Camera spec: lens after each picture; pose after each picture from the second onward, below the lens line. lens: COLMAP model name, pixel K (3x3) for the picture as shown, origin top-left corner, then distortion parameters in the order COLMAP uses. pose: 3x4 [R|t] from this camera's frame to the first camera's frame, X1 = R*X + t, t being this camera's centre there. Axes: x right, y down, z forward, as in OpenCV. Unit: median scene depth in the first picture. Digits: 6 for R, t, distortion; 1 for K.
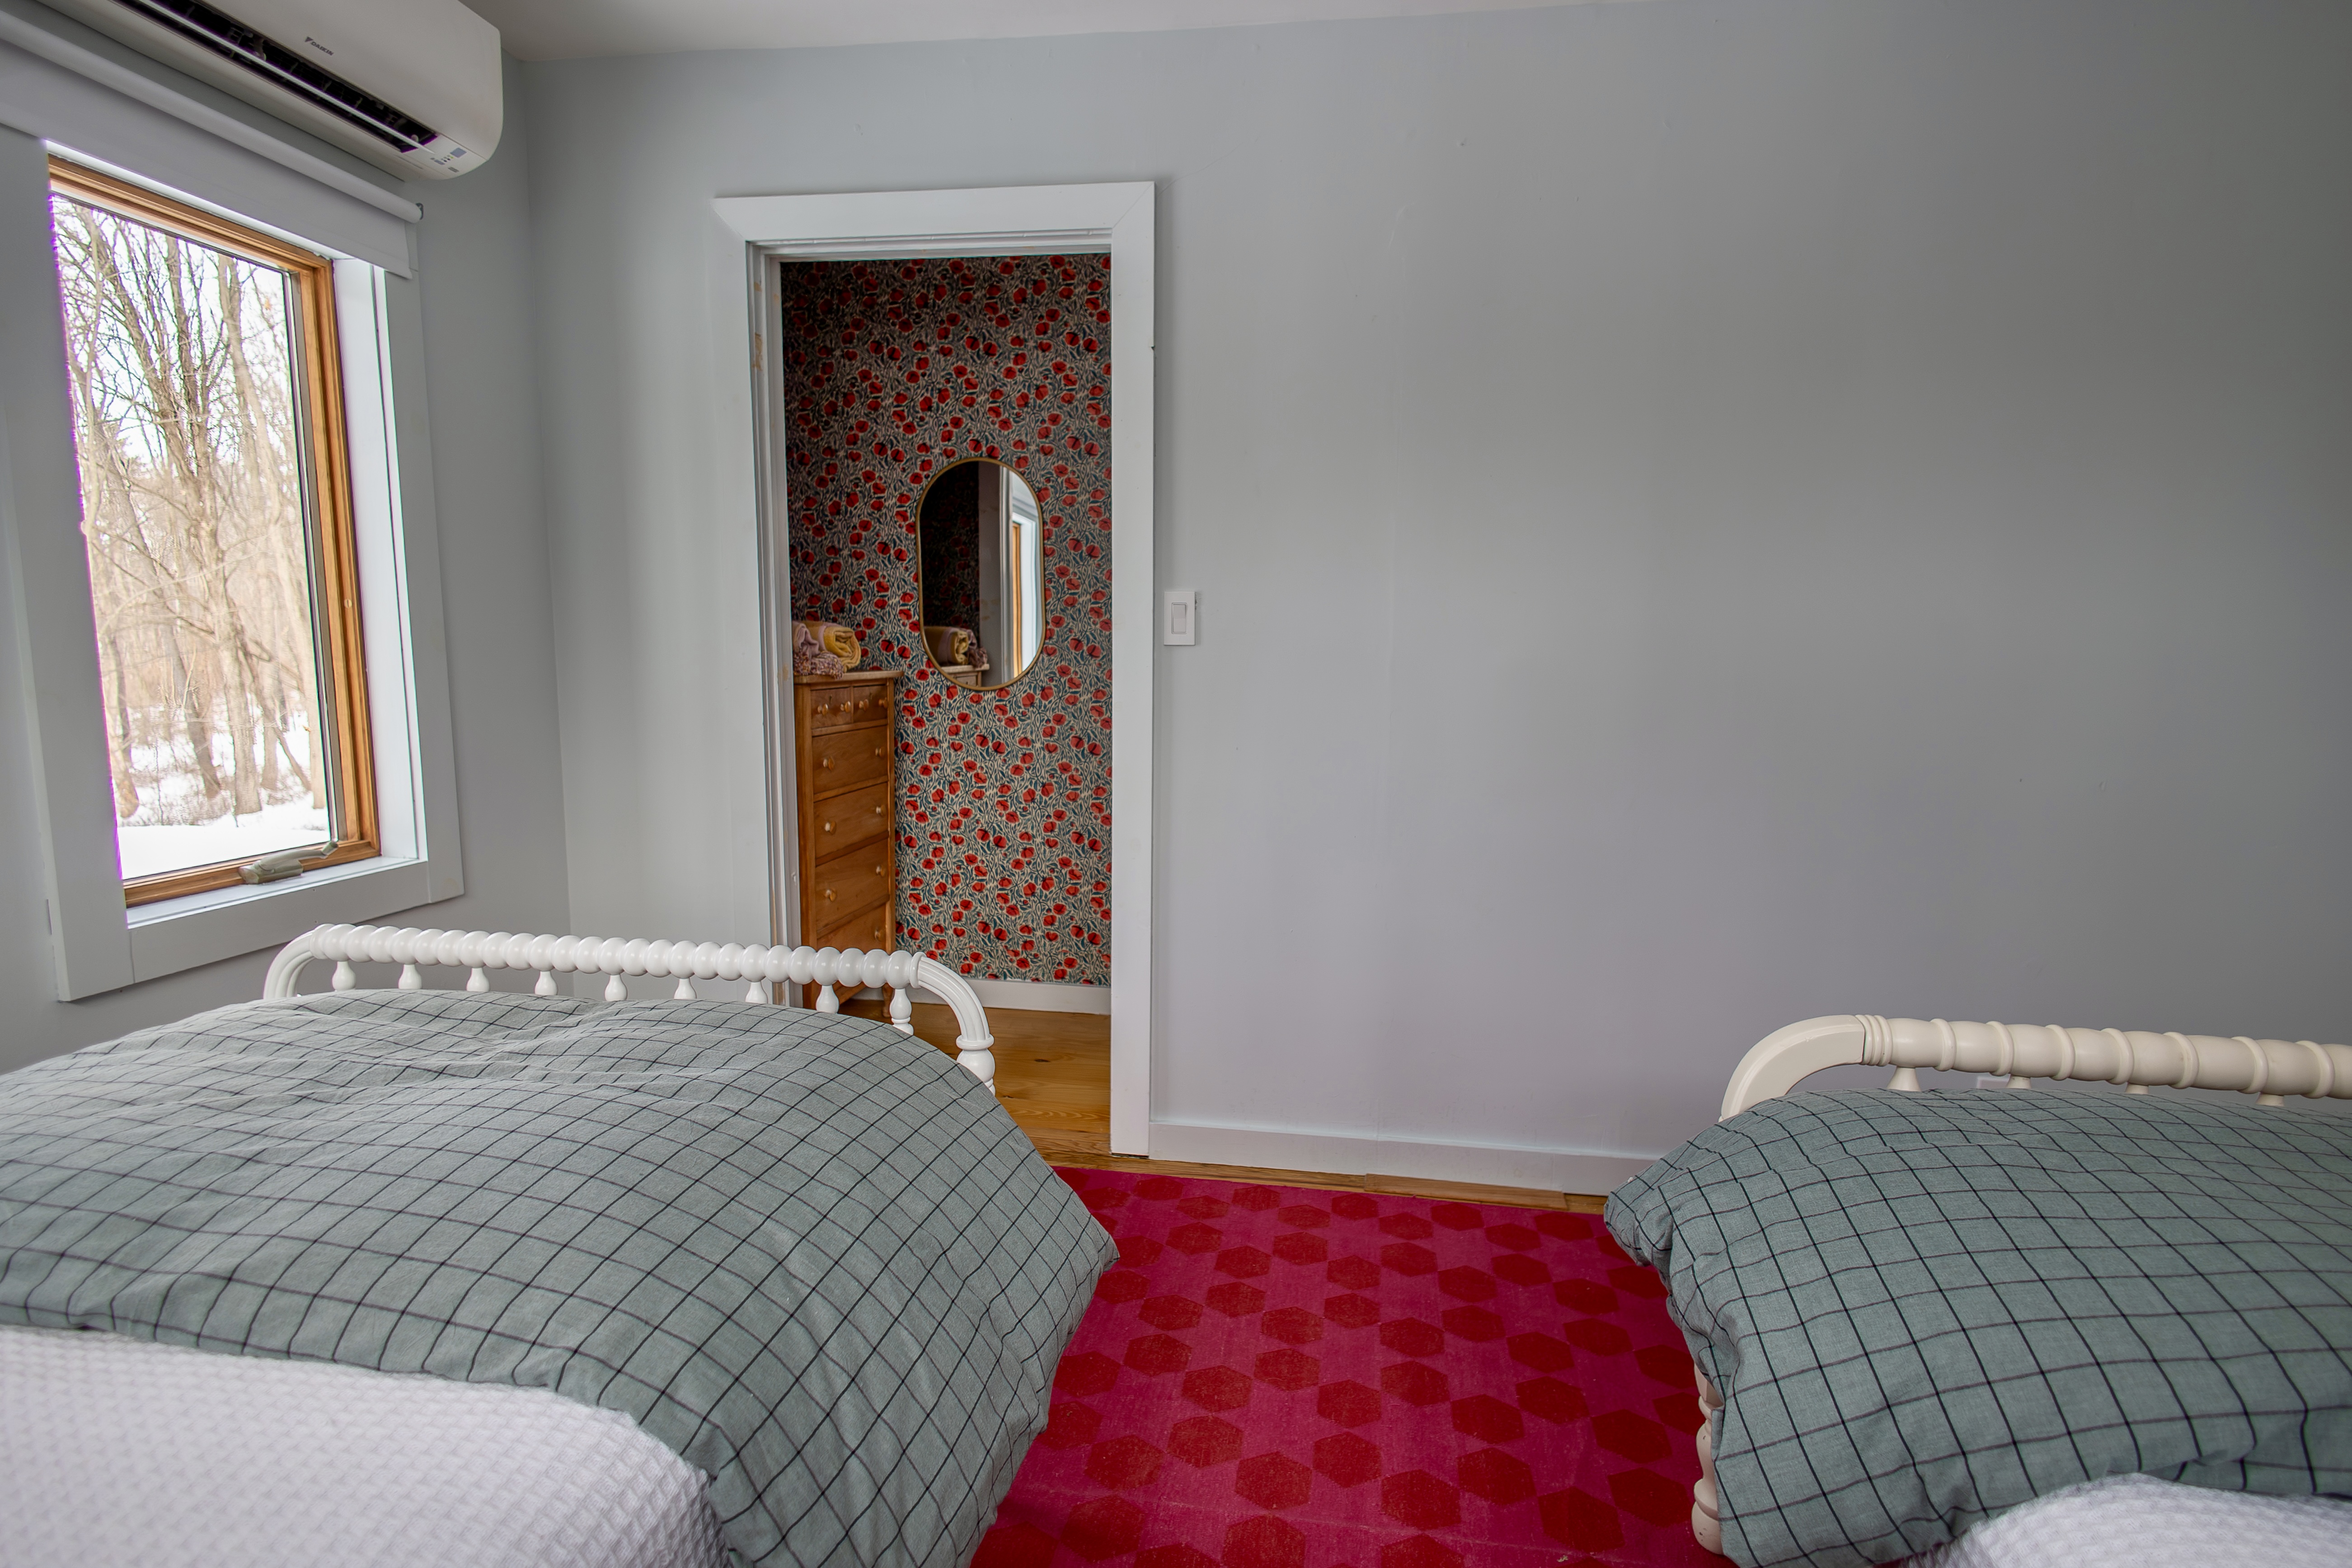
lens RADIAL K [[1148.5, 0, 1176.0], [0, 1148.5, 784.0], [0, 0, 1]] dist [0.001887, -0.000341]
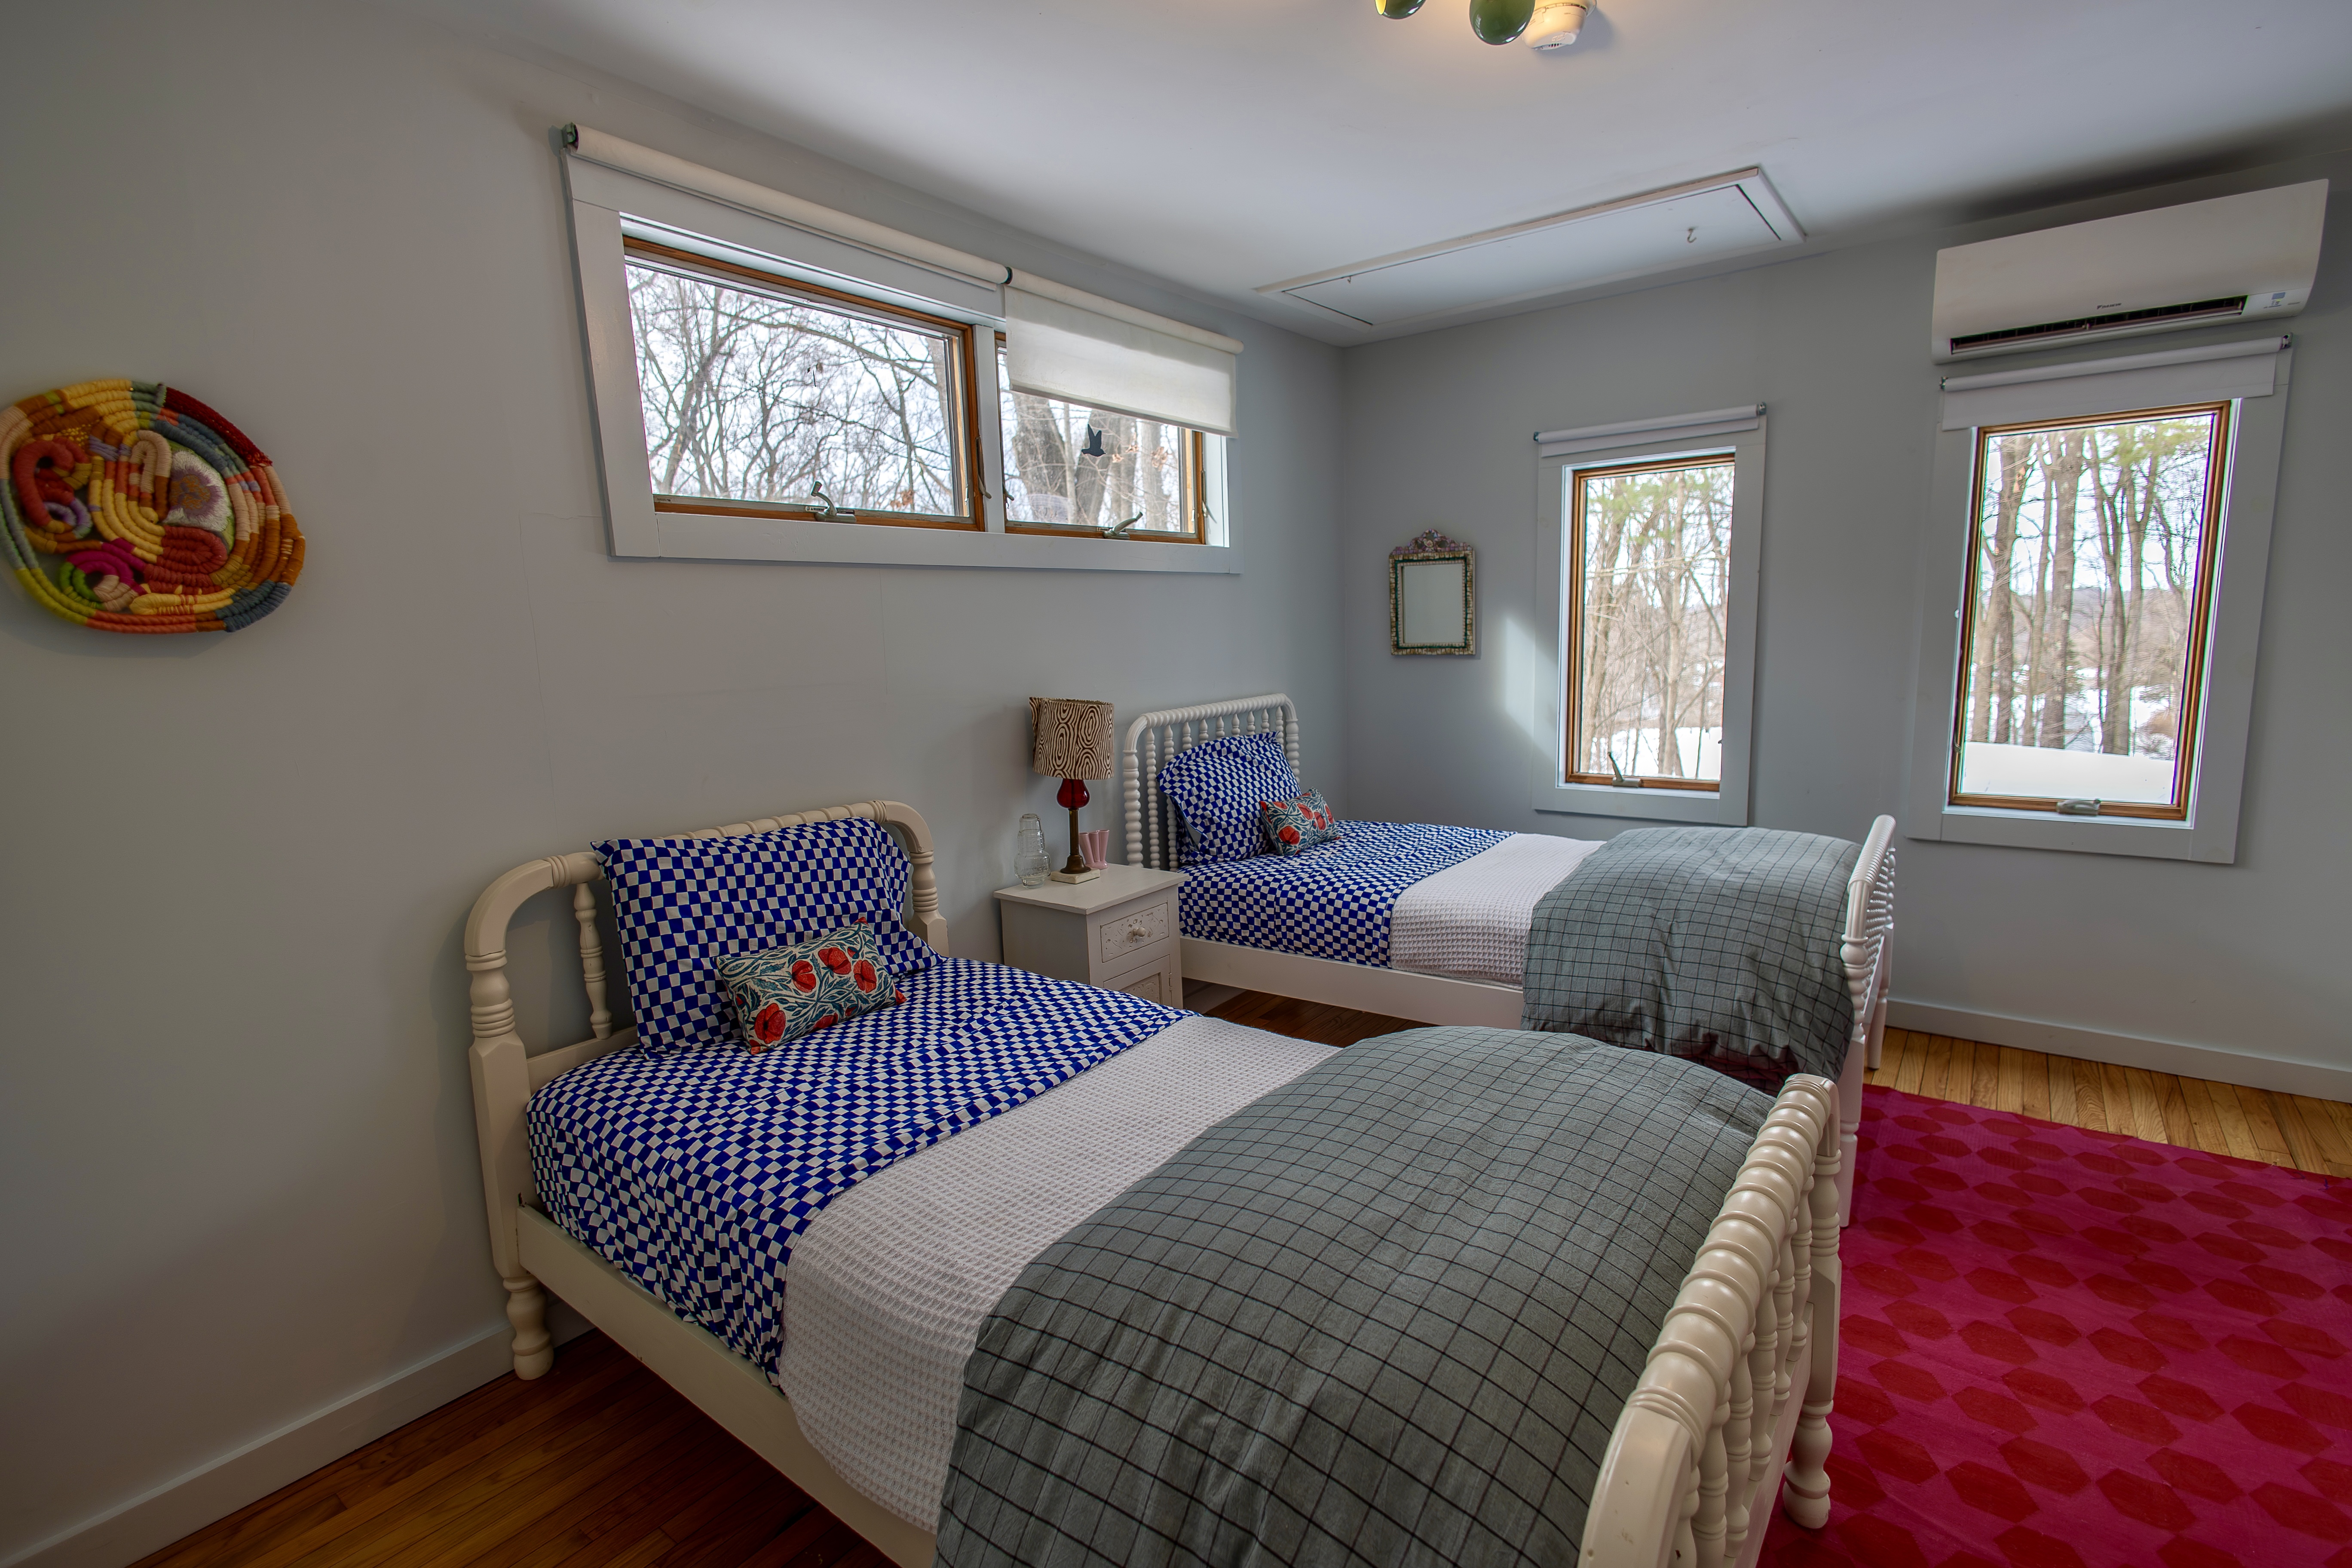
lens RADIAL K [[1085.8, 0, 1176.0], [0, 1085.8, 784.0], [0, 0, 1]] dist [0.002450, -0.001758]
pose [[-0.495098, 0.127389, -0.859447, 1.009210], [-0.089586, 0.976436, 0.196337, -0.126446], [0.864206, 0.174200, -0.472019, 0.545272]]
